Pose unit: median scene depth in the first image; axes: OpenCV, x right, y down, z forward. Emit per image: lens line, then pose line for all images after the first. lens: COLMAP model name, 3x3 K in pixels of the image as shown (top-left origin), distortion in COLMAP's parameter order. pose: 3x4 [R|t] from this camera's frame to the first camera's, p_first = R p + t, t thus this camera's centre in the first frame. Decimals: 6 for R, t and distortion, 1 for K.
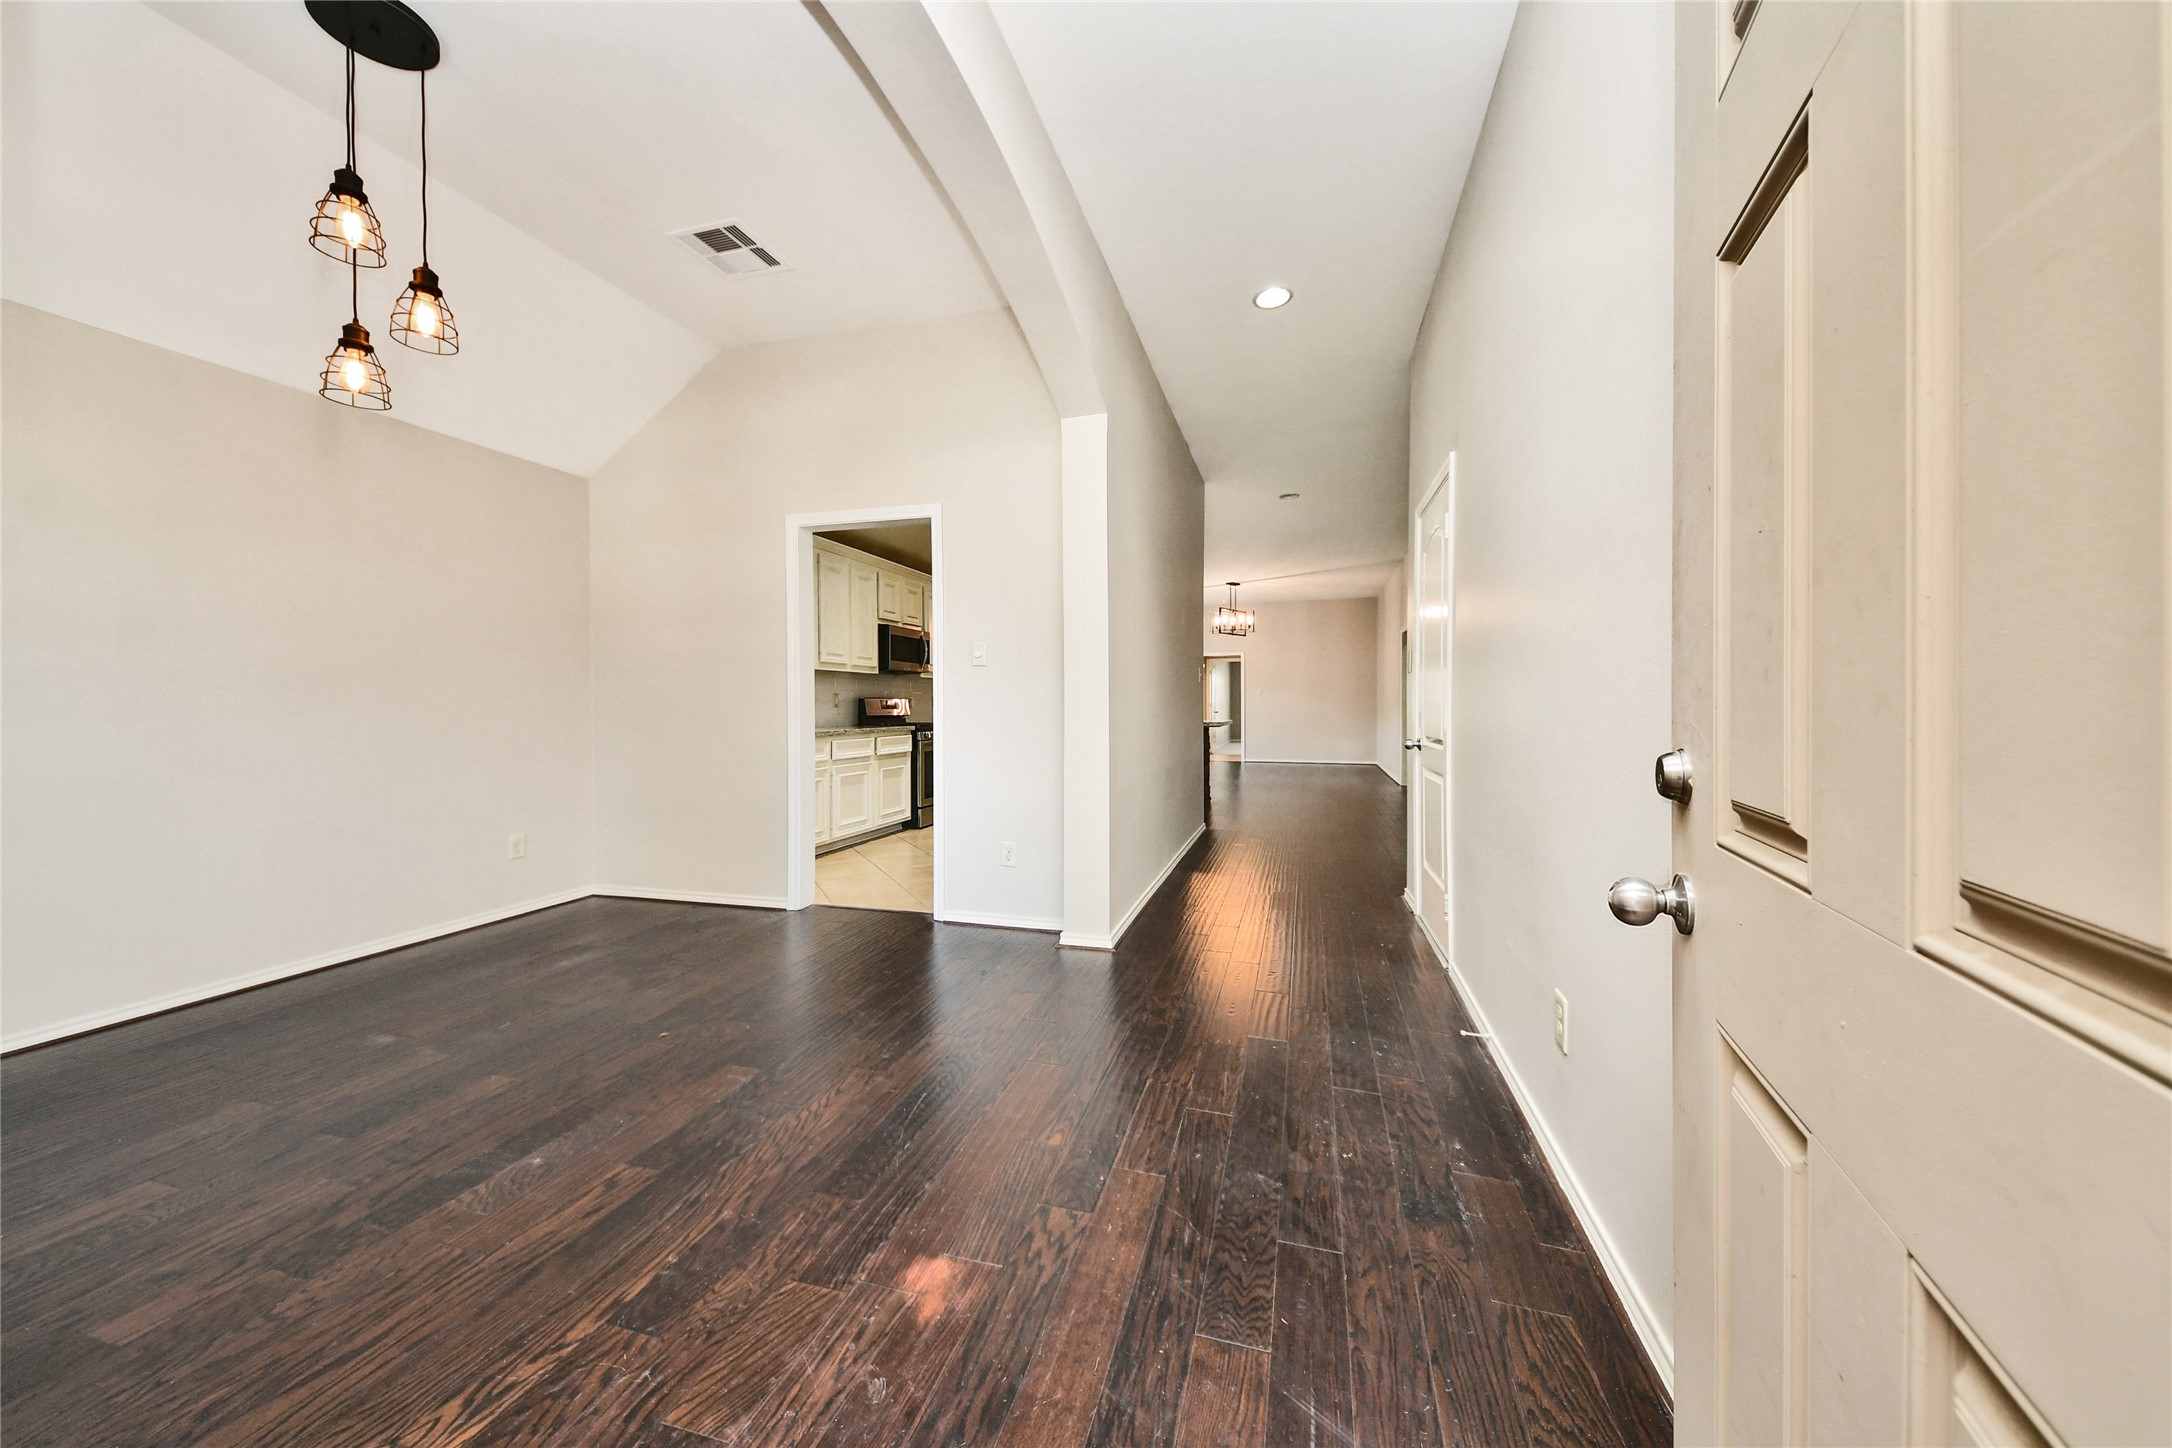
lens RADIAL K [[766.7, 0, 1092.5], [0, 766.7, 705.7], [0, 0, 1]] dist [0.001503, 0.000012]
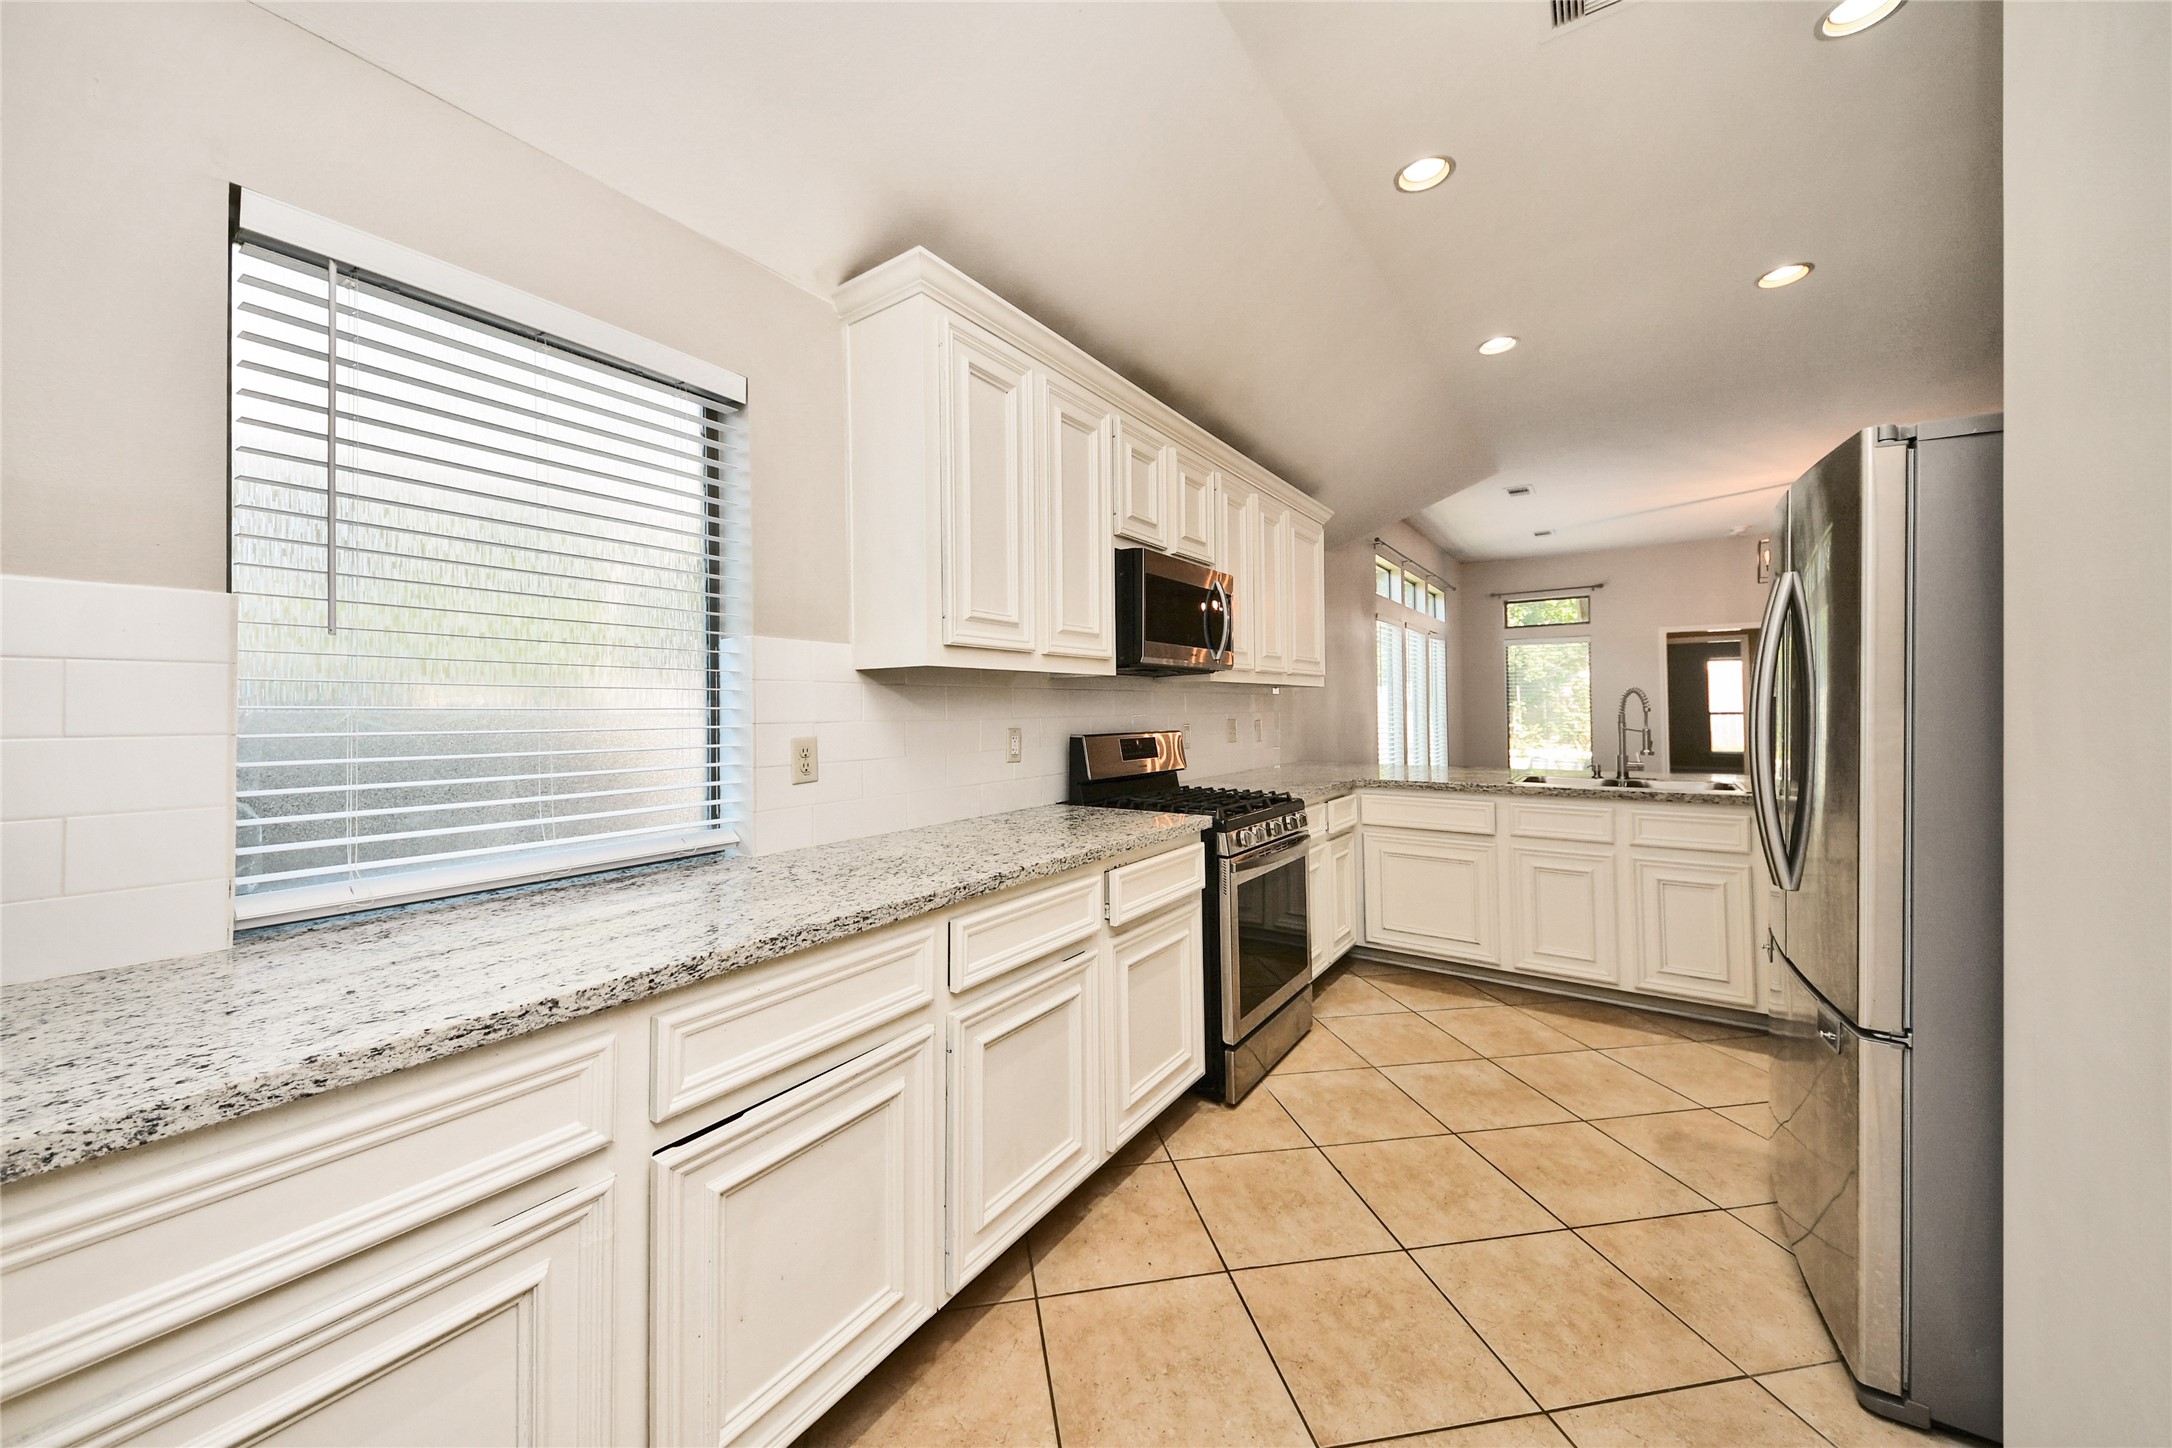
lens RADIAL K [[766.7, 0, 1092.5], [0, 766.7, 705.7], [0, 0, 1]] dist [0.001503, 0.000012]
pose [[0.948833, -0.006452, -0.315713, -0.170034], [0.007888, 0.999964, 0.003272, -0.027855], [0.315681, -0.005595, 0.948849, 0.635055]]
